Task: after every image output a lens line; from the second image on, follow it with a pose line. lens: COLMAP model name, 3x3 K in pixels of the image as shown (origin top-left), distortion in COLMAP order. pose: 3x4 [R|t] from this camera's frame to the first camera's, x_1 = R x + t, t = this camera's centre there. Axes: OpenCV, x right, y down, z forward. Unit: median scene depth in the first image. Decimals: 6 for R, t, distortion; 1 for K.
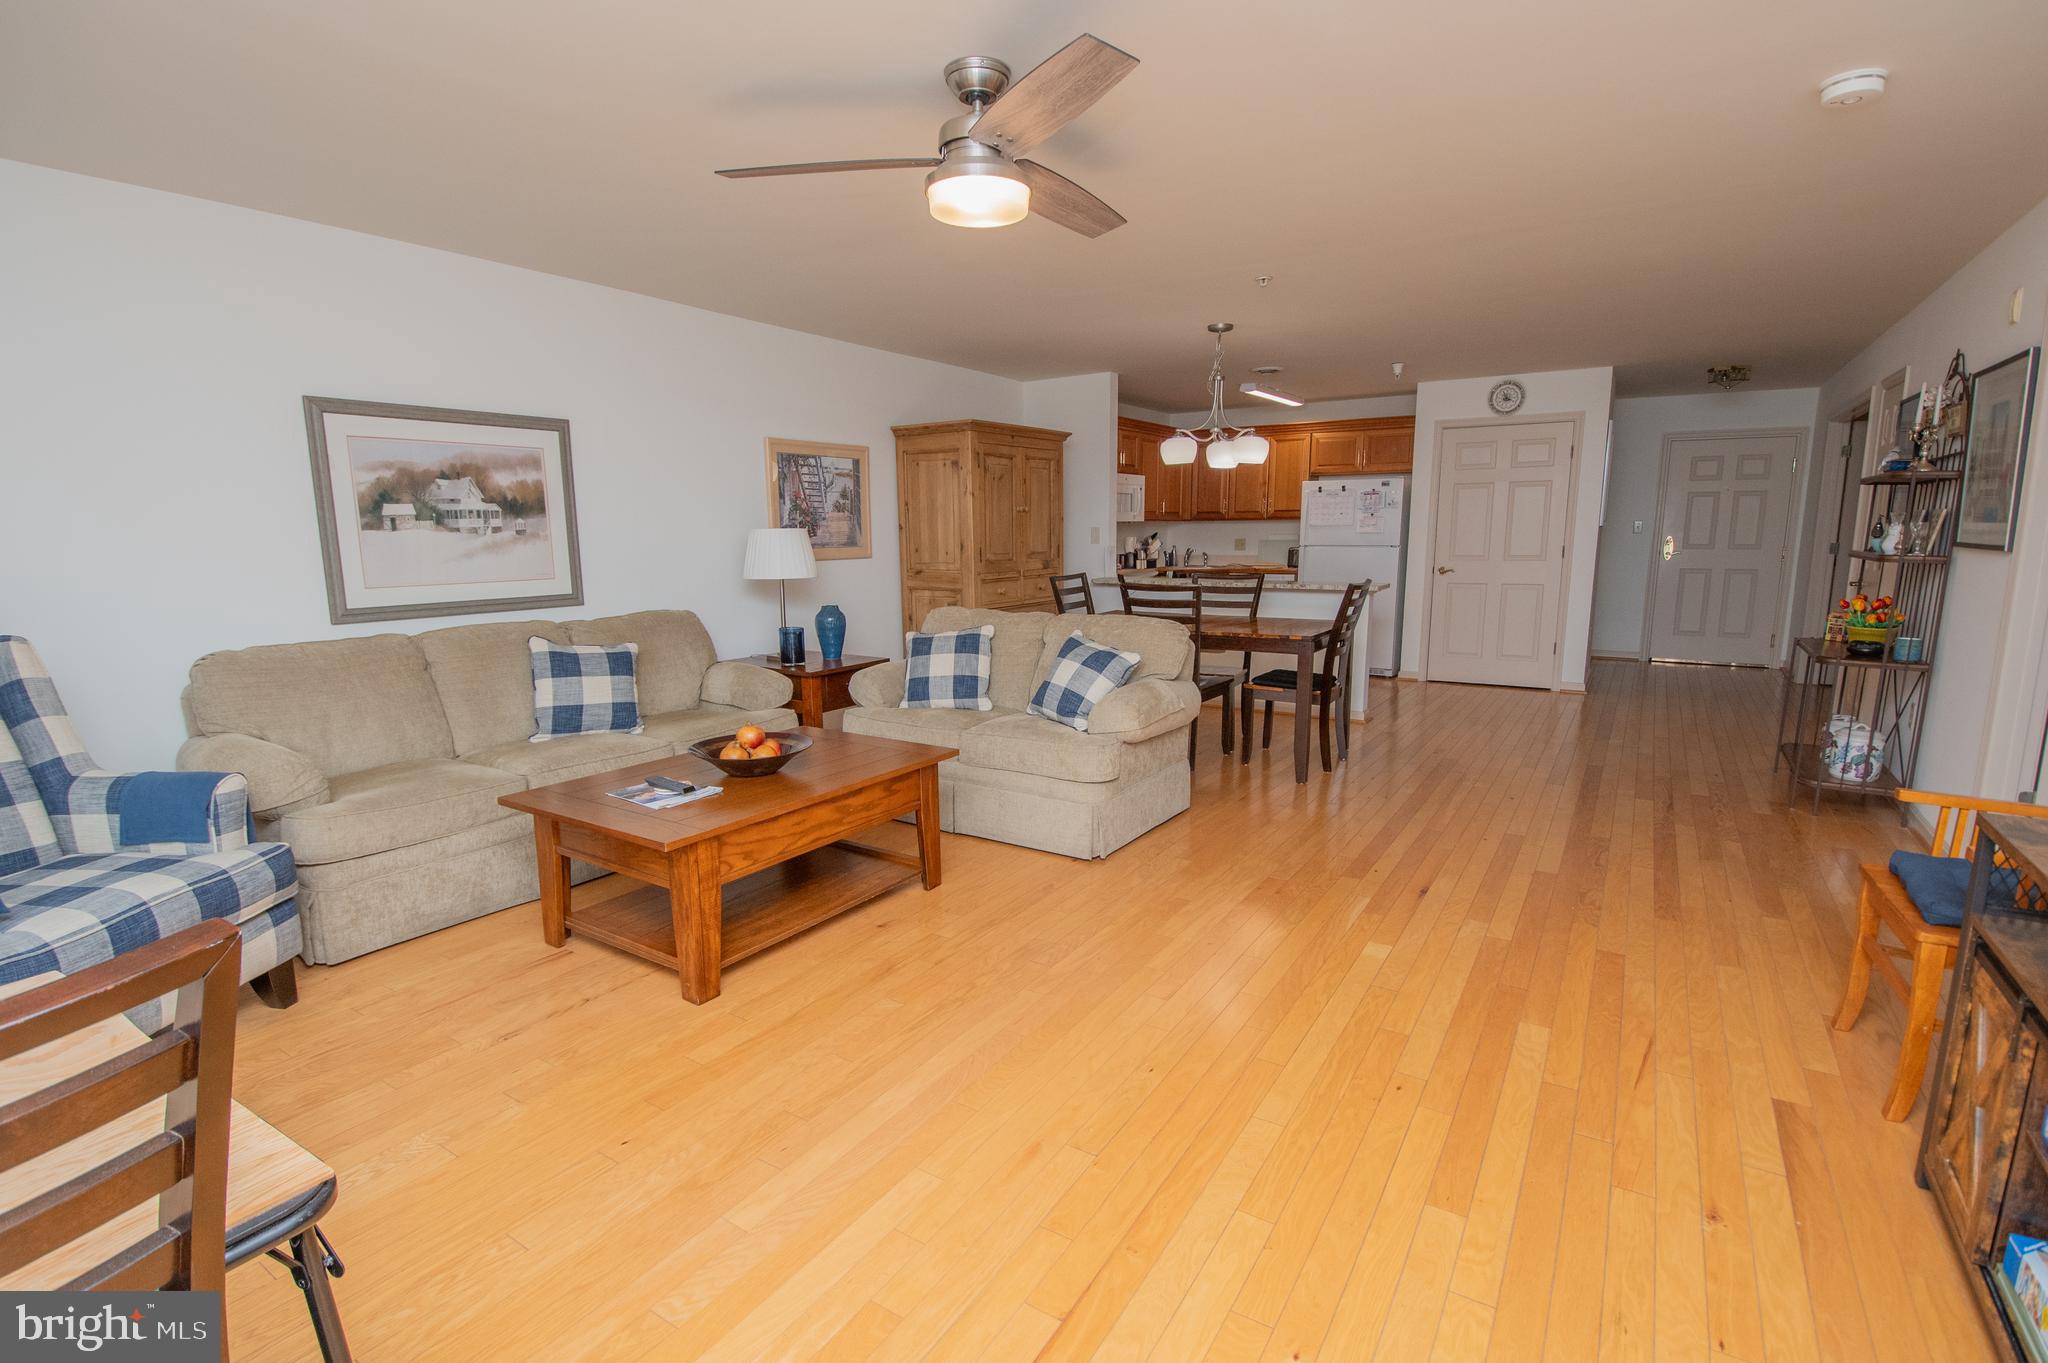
lens RADIAL K [[903.5, 0, 1027.4], [0, 903.5, 693.1], [0, 0, 1]] dist [-0.006569, -0.002474]
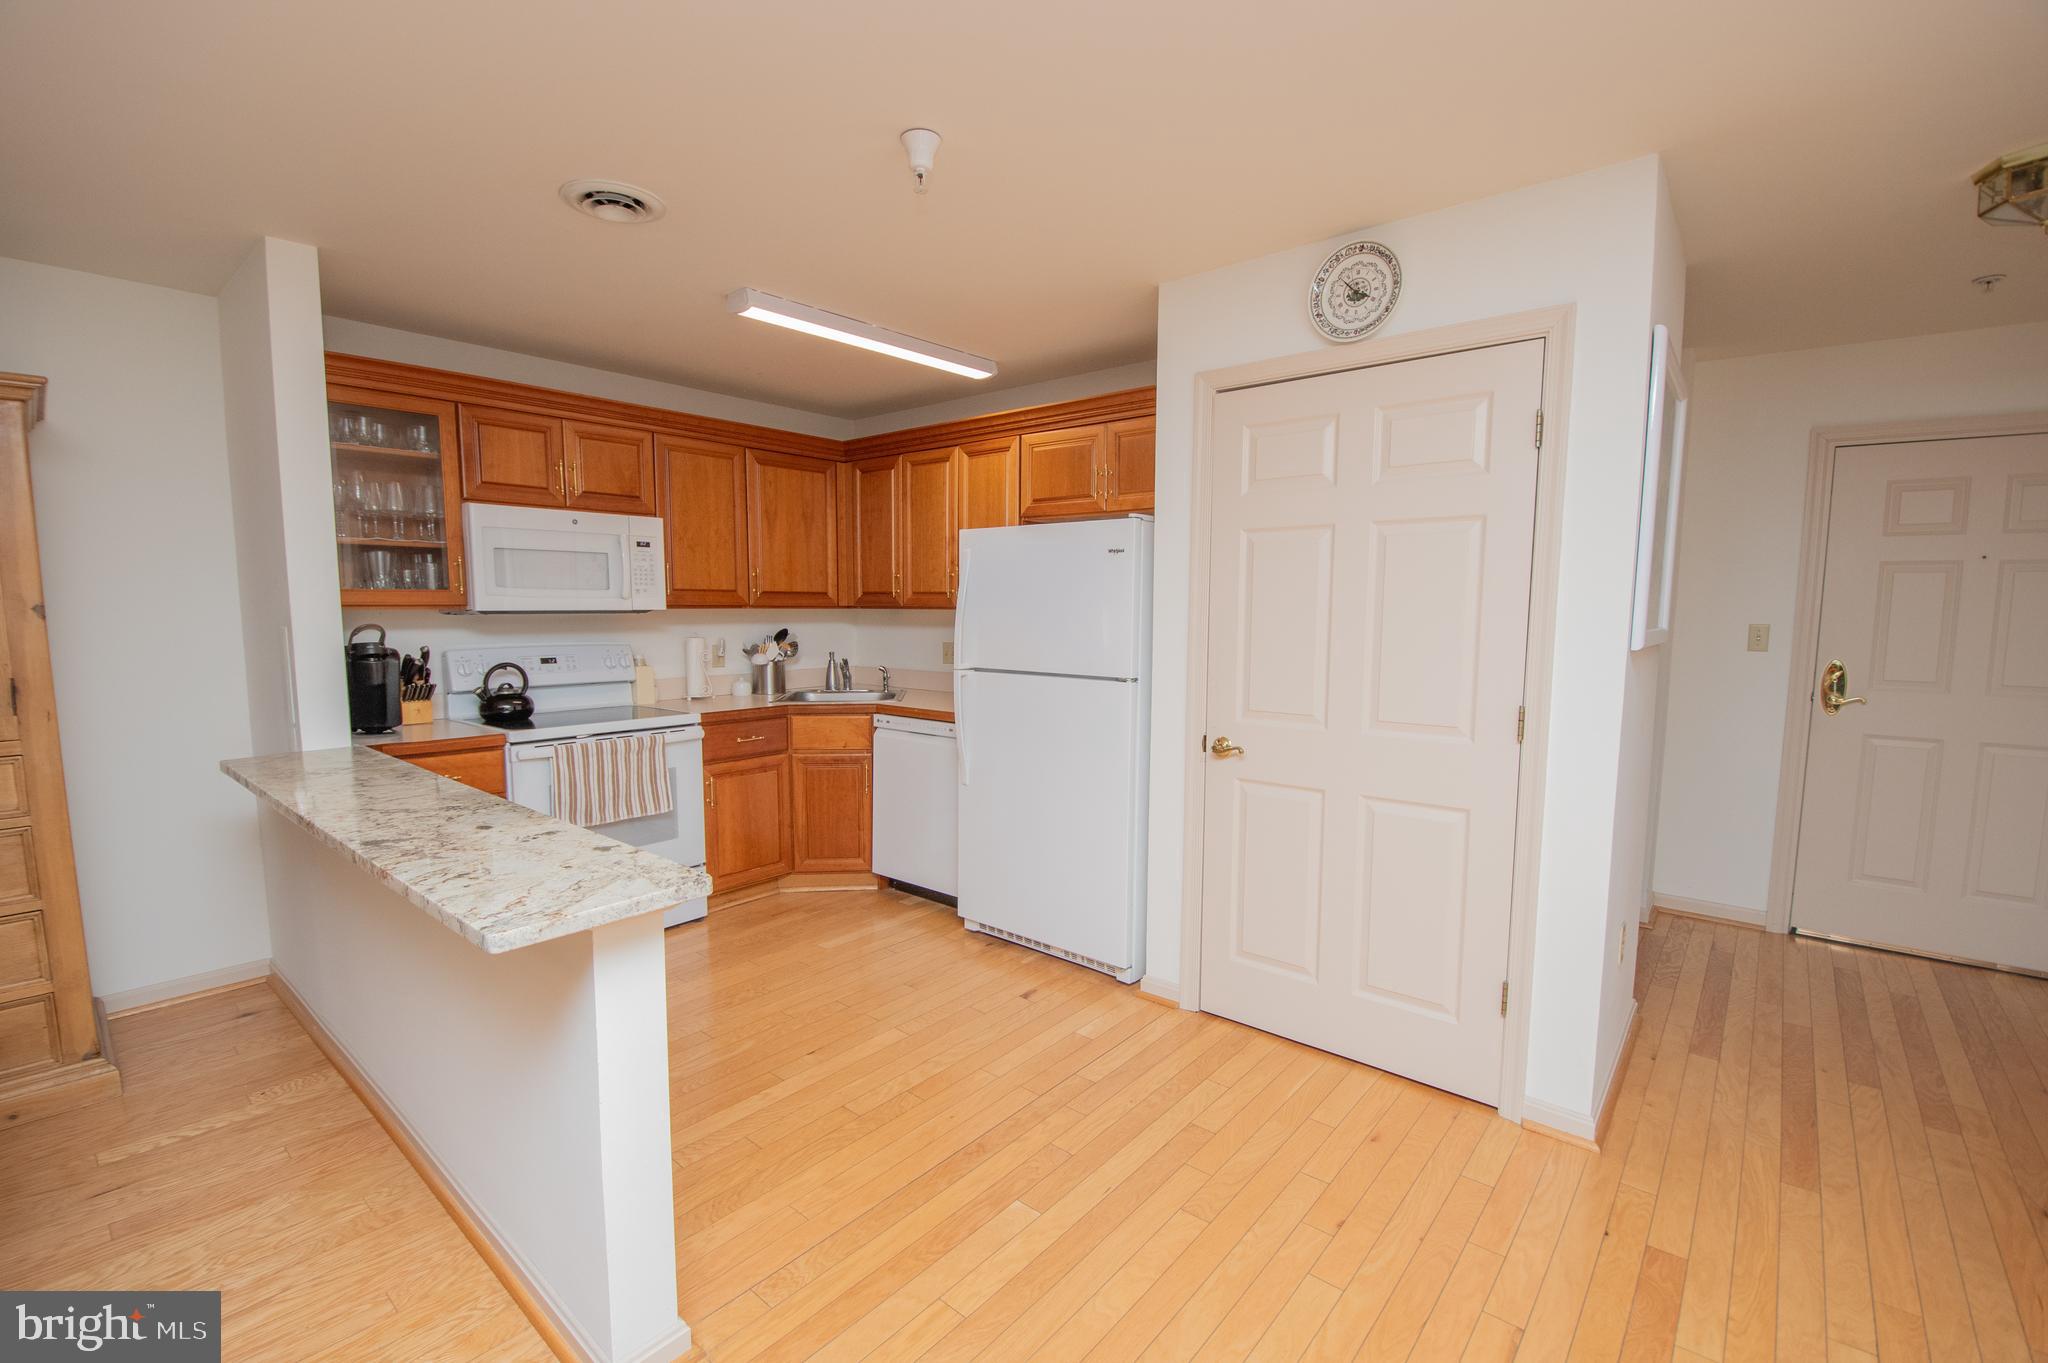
lens RADIAL K [[903.5, 0, 970.8], [0, 903.5, 701.9], [0, 0, 1]] dist [-0.006569, -0.002474]
pose [[0.991989, 0.028744, -0.123008, 0.375747], [-0.036843, 0.997264, -0.064083, -0.118831], [0.120829, 0.068101, 0.990335, 0.557615]]
